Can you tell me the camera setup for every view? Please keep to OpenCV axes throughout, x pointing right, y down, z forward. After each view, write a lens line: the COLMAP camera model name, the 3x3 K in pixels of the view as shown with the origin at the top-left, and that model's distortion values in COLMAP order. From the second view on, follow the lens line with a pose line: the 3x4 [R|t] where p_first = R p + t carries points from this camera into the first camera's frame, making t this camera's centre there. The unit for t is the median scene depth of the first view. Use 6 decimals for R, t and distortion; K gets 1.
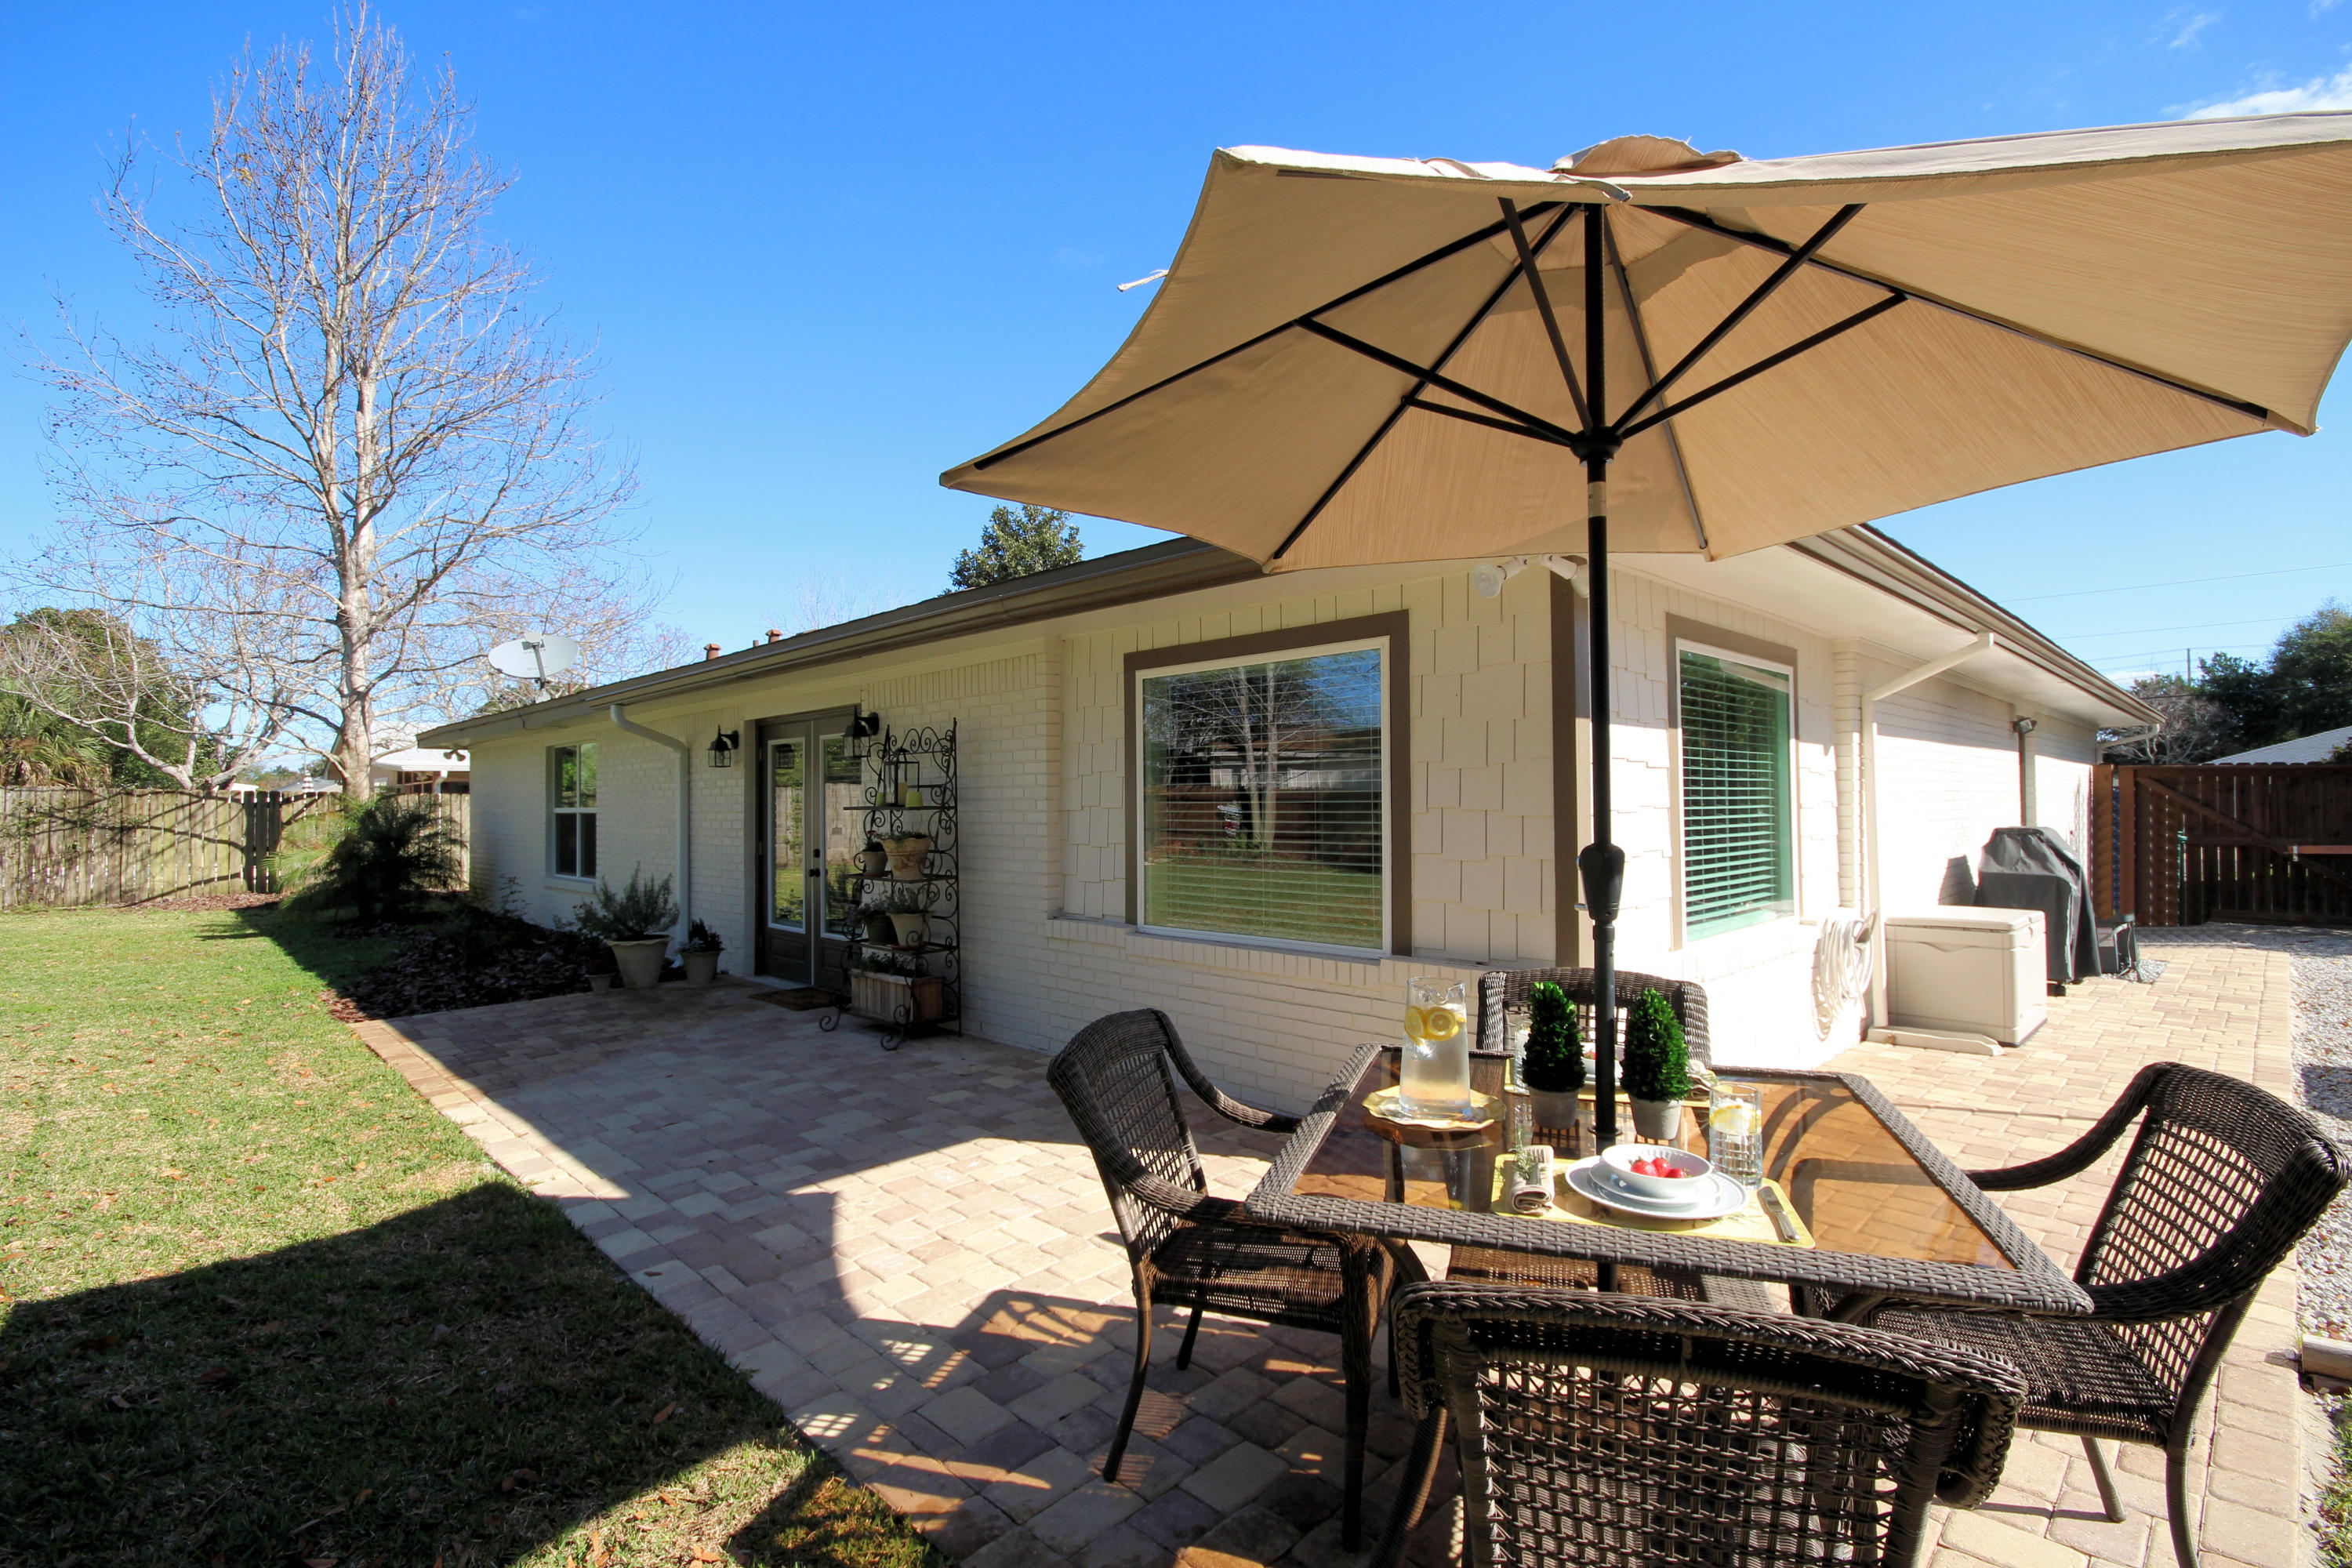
lens RADIAL K [[1084.7, 0, 1186.6], [0, 1084.7, 785.8], [0, 0, 1]] dist [-0.000186, -0.007777]
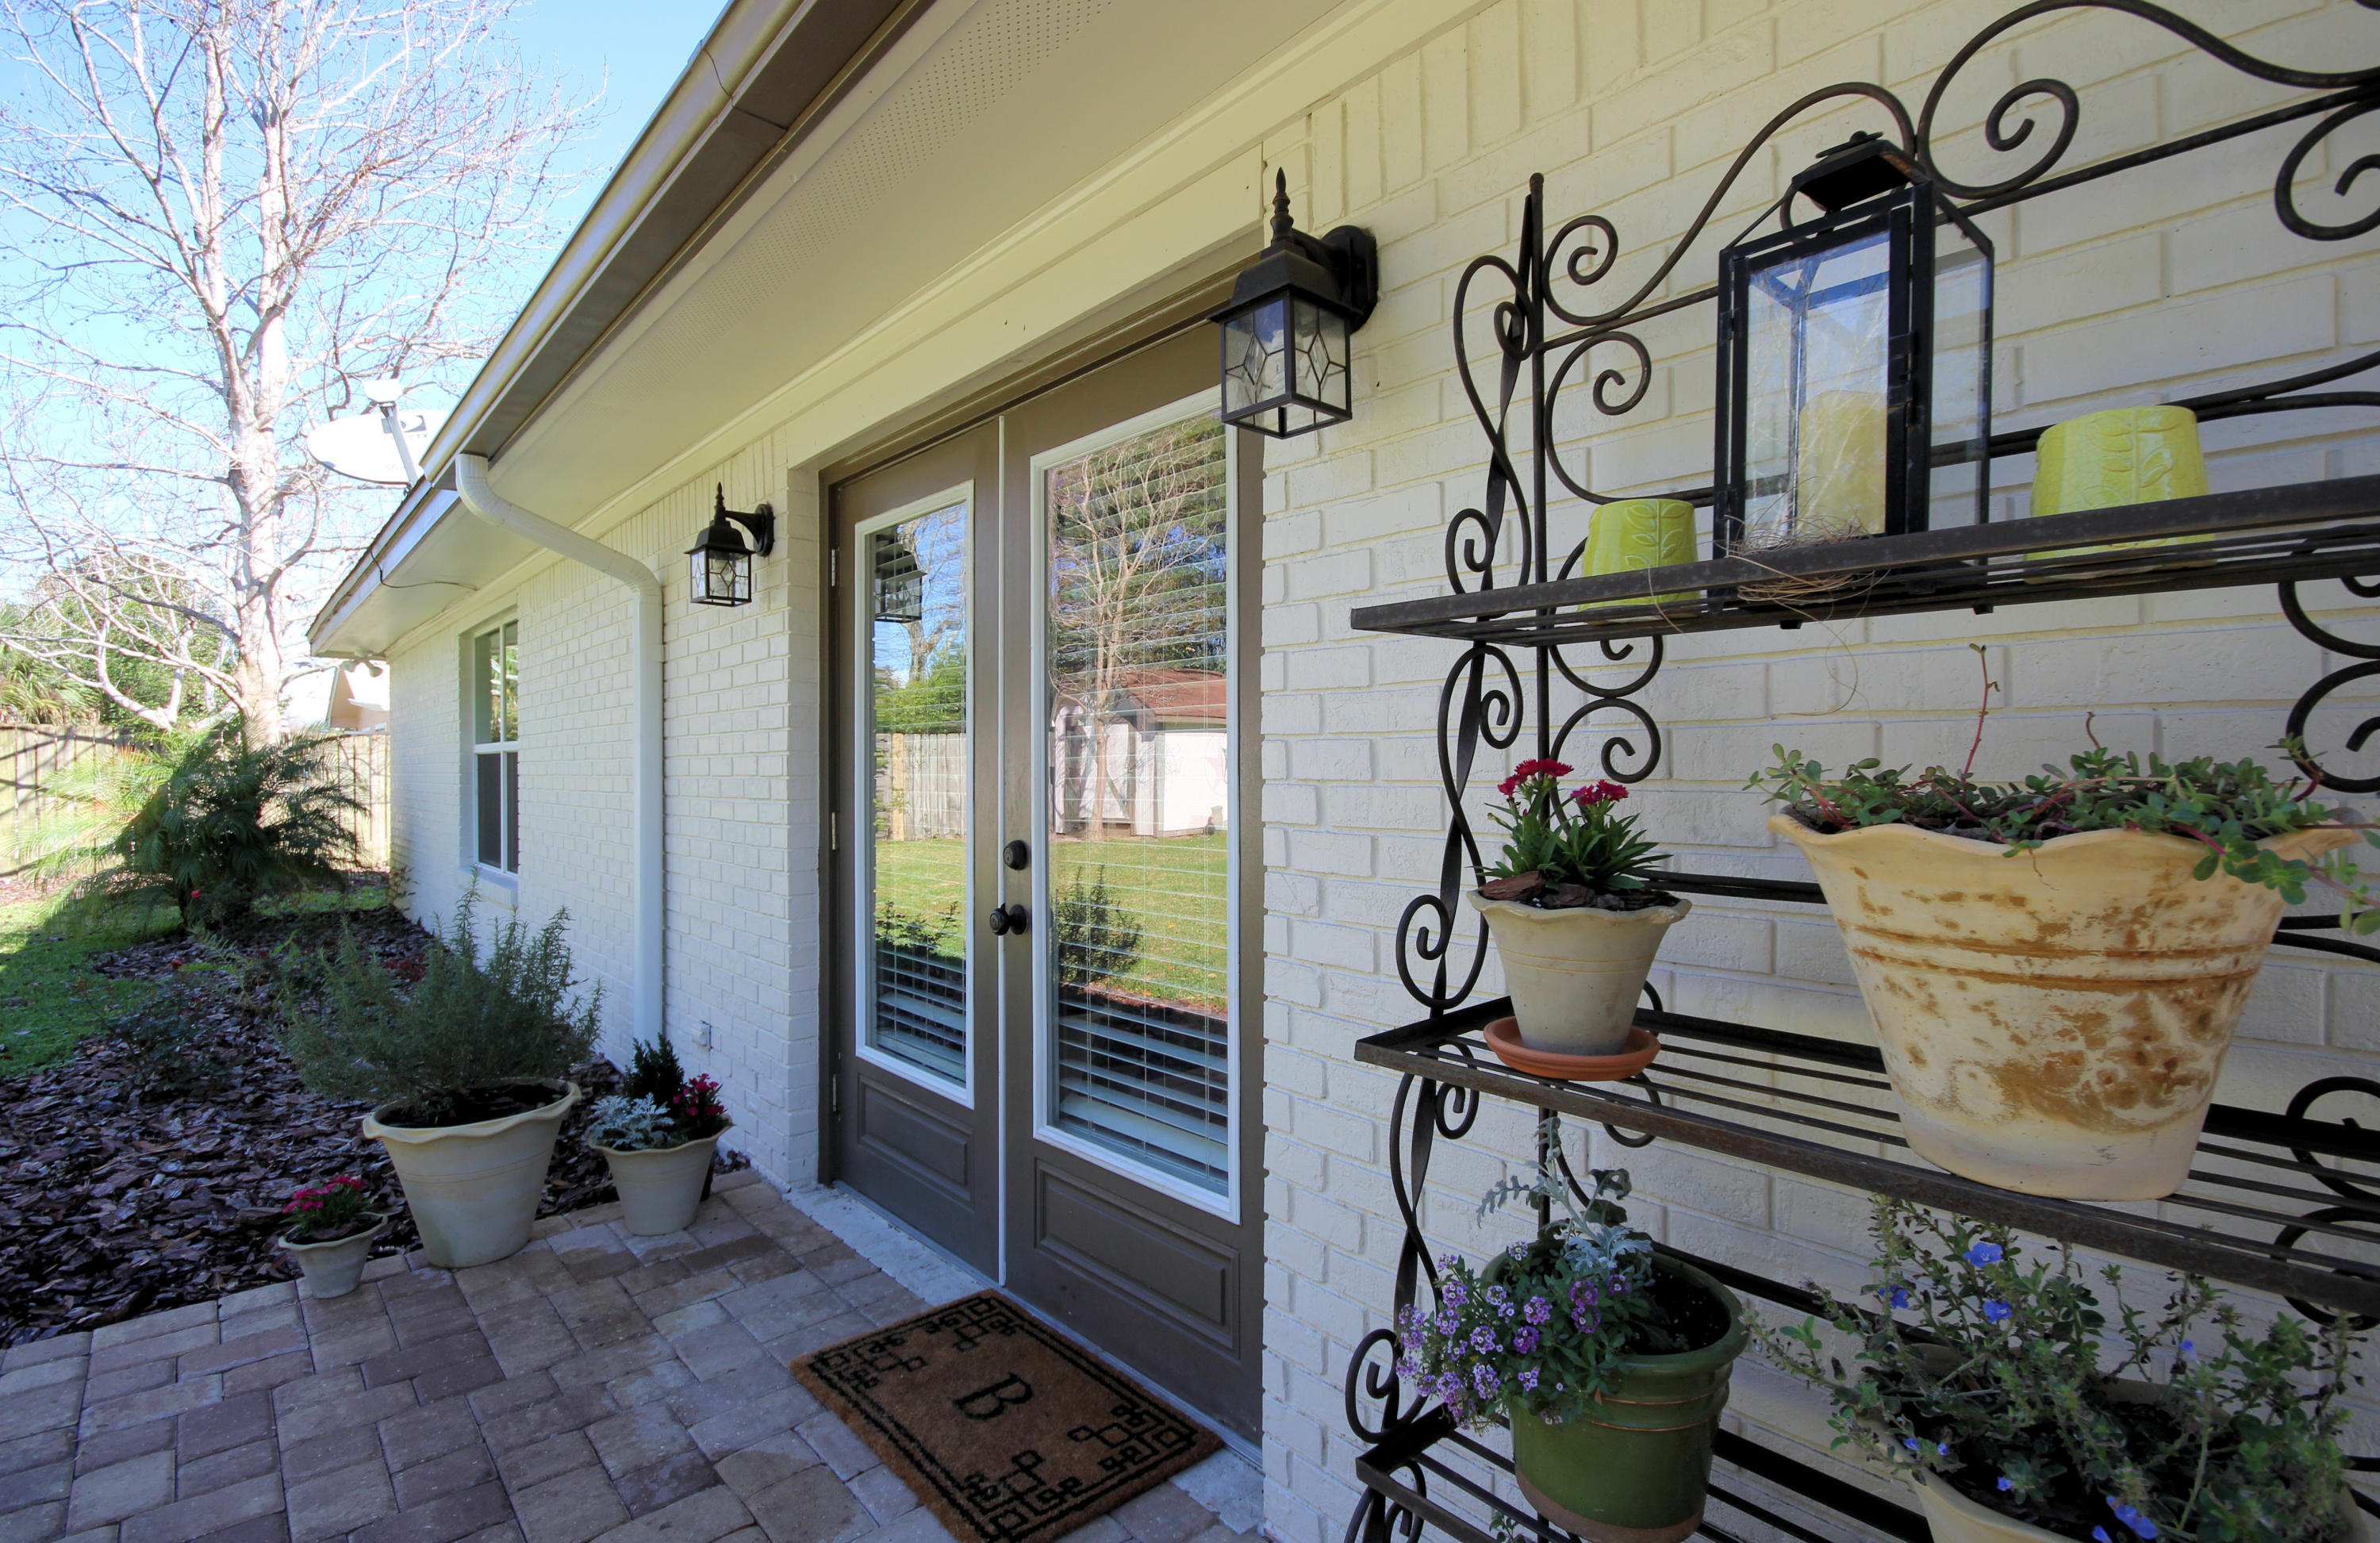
lens RADIAL K [[1157.2, 0, 1190.0], [0, 1157.2, 771.5], [0, 0, 1]] dist [-0.000836, -0.000123]
pose [[0.997230, 0.006464, -0.074094, -0.246333], [-0.004920, 0.999767, 0.020994, 0.029381], [0.074212, -0.020571, 0.997030, 0.625767]]
